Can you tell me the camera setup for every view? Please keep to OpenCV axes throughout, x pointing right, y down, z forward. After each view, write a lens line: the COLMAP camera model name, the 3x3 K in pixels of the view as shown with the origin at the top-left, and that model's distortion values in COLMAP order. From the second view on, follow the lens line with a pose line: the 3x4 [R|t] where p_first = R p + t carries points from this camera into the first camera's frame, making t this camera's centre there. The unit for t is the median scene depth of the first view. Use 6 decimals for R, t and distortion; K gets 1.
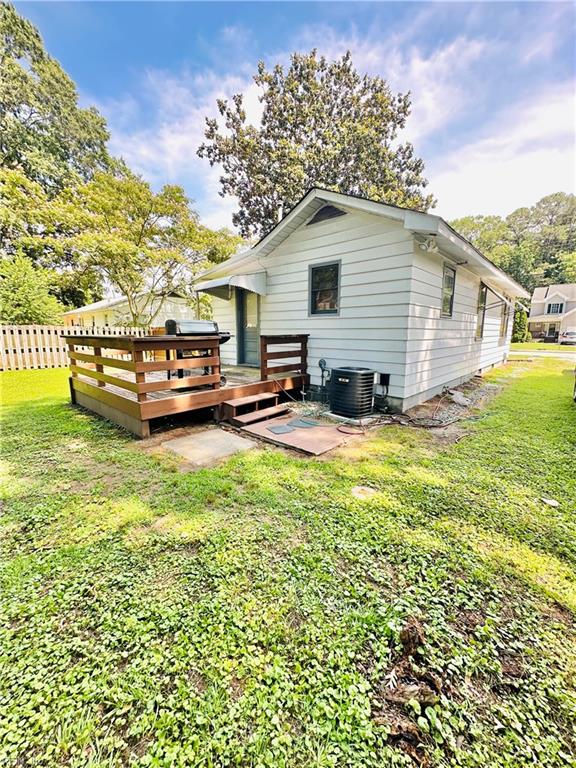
lens RADIAL K [[308.4, 0, 286.4], [0, 308.4, 384.6], [0, 0, 1]] dist [0.000299, 0.000257]
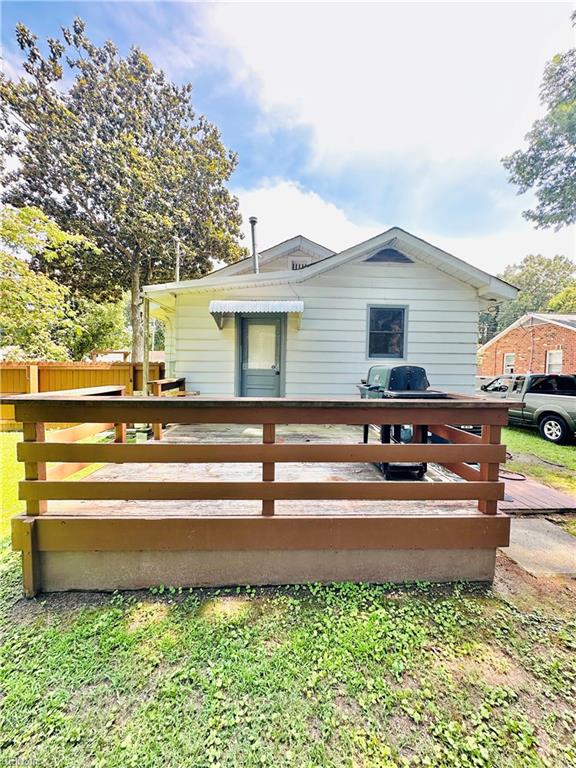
lens RADIAL K [[308.4, 0, 291.5], [0, 308.4, 382.9], [0, 0, 1]] dist [0.000299, 0.000257]
pose [[0.699404, -0.031028, 0.714053, -0.744167], [0.113588, 0.991185, -0.068188, -0.119336], [-0.705643, 0.128799, 0.696763, 0.551124]]
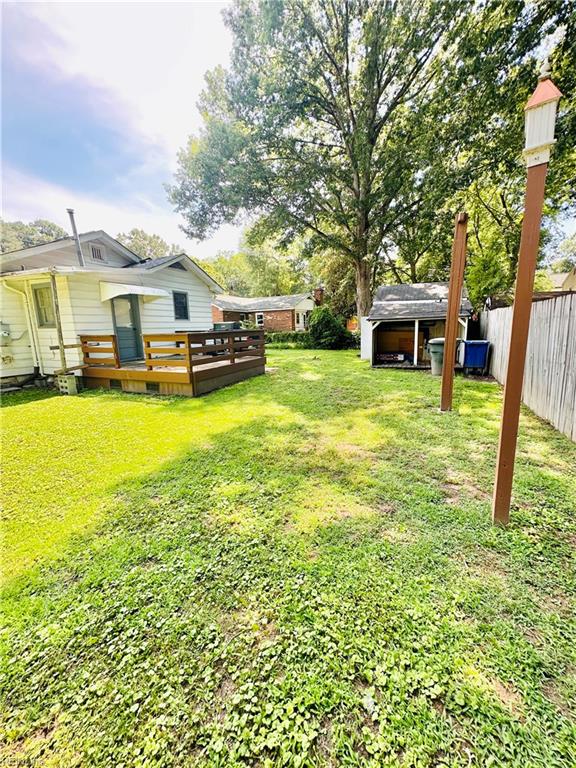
lens RADIAL K [[308.4, 0, 288.1], [0, 308.4, 379.8], [0, 0, 1]] dist [0.000299, 0.000257]
pose [[-0.323632, -0.154813, 0.933432, -1.809811], [0.186986, 0.956603, 0.223486, -0.174799], [-0.927523, 0.246866, -0.280640, 1.002336]]
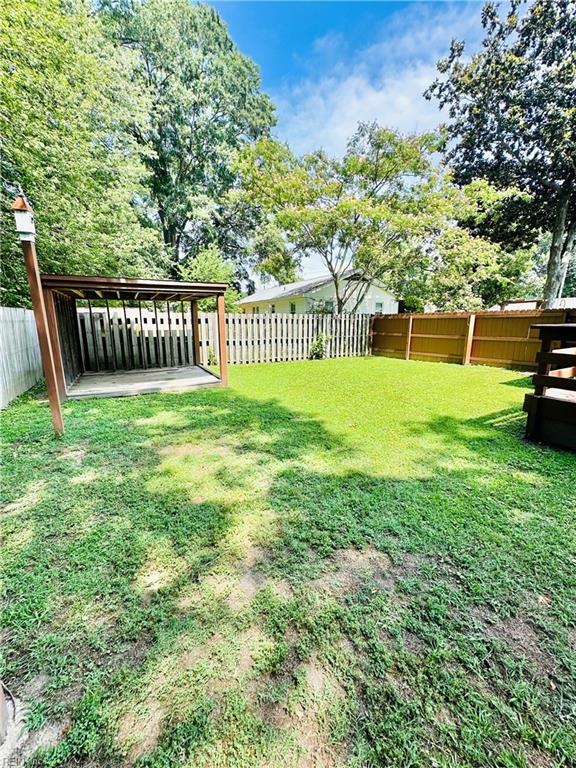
lens RADIAL K [[308.4, 0, 288.2], [0, 308.4, 379.7], [0, 0, 1]] dist [0.000299, 0.000257]
pose [[0.949719, 0.052192, -0.308722, -0.993295], [-0.045041, 0.998527, 0.030249, -0.056058], [0.309846, -0.014823, 0.950671, 0.296009]]
